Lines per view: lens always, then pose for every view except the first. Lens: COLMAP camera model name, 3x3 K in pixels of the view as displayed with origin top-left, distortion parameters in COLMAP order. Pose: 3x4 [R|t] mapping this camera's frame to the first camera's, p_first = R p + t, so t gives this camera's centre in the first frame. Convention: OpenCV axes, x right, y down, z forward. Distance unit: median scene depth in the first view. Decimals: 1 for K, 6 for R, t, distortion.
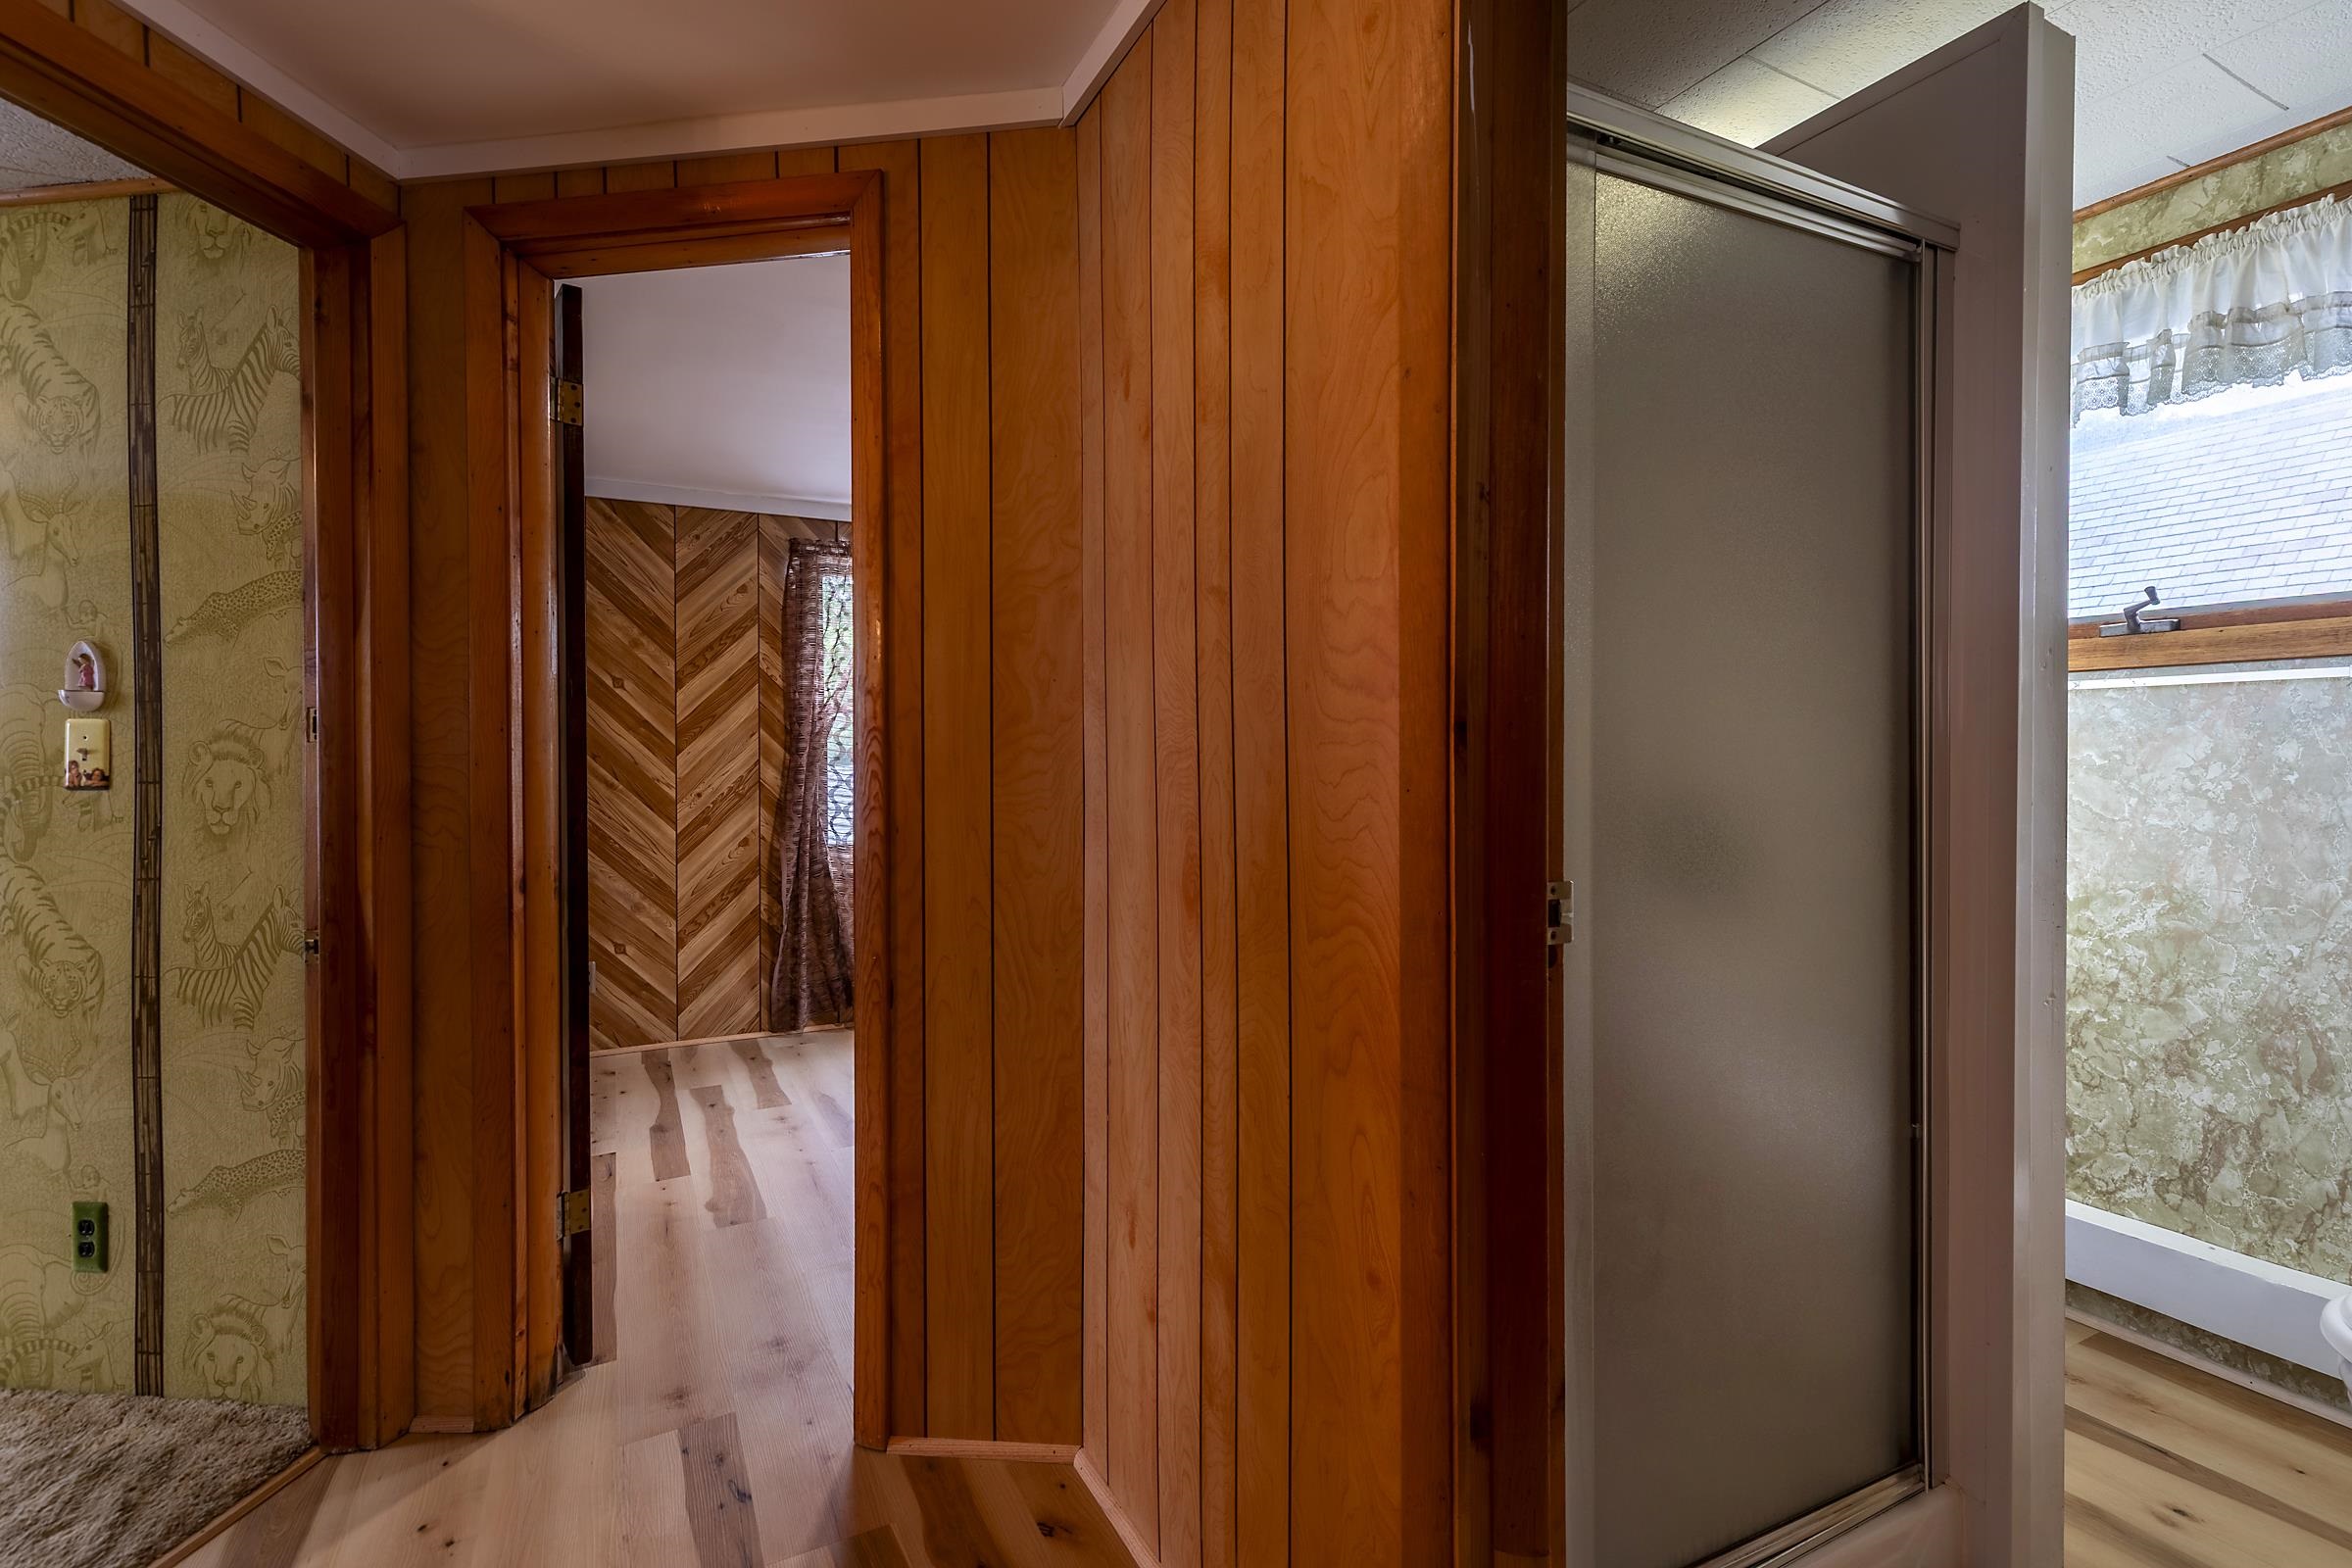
lens RADIAL K [[1064.0, 0, 1165.4], [0, 1064.0, 768.7], [0, 0, 1]] dist [0.004489, 0.000823]
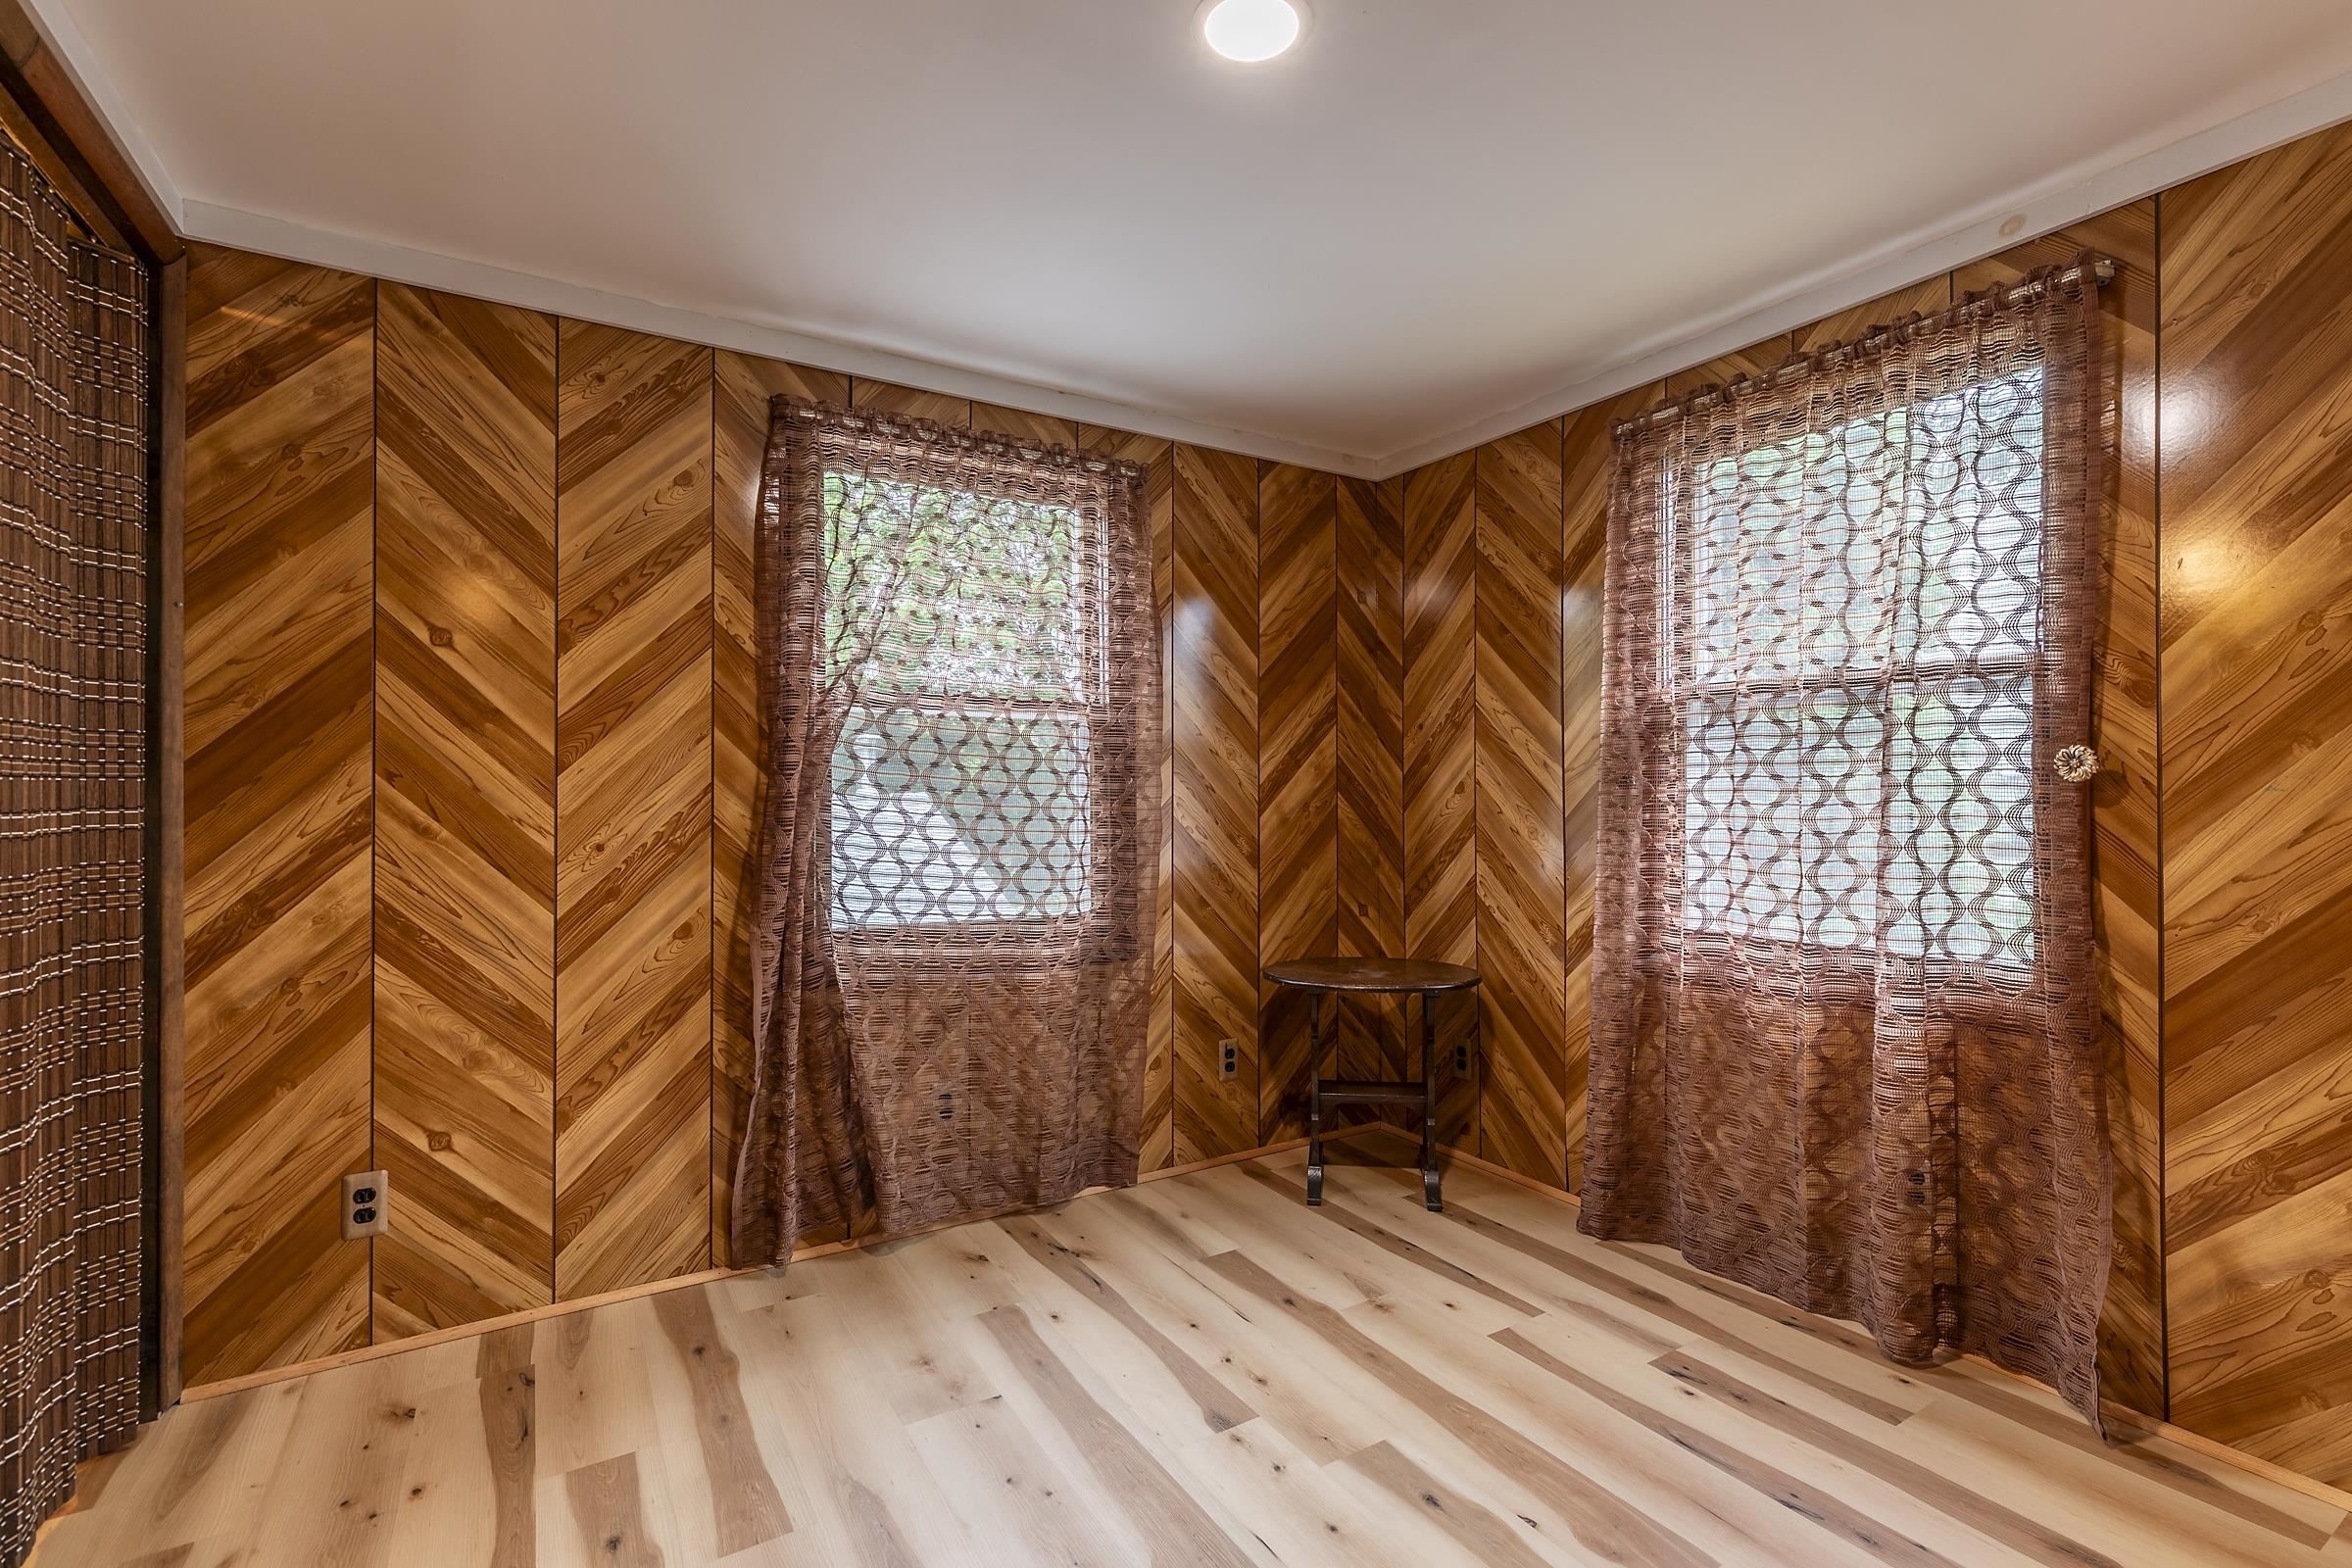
lens RADIAL K [[1064.0, 0, 1187.1], [0, 1064.0, 788.6], [0, 0, 1]] dist [0.004489, 0.000823]
pose [[0.997188, 0.006271, 0.074675, -0.175083], [-0.006017, 0.999975, -0.003617, -0.005228], [-0.074696, 0.003157, 0.997201, 0.424309]]
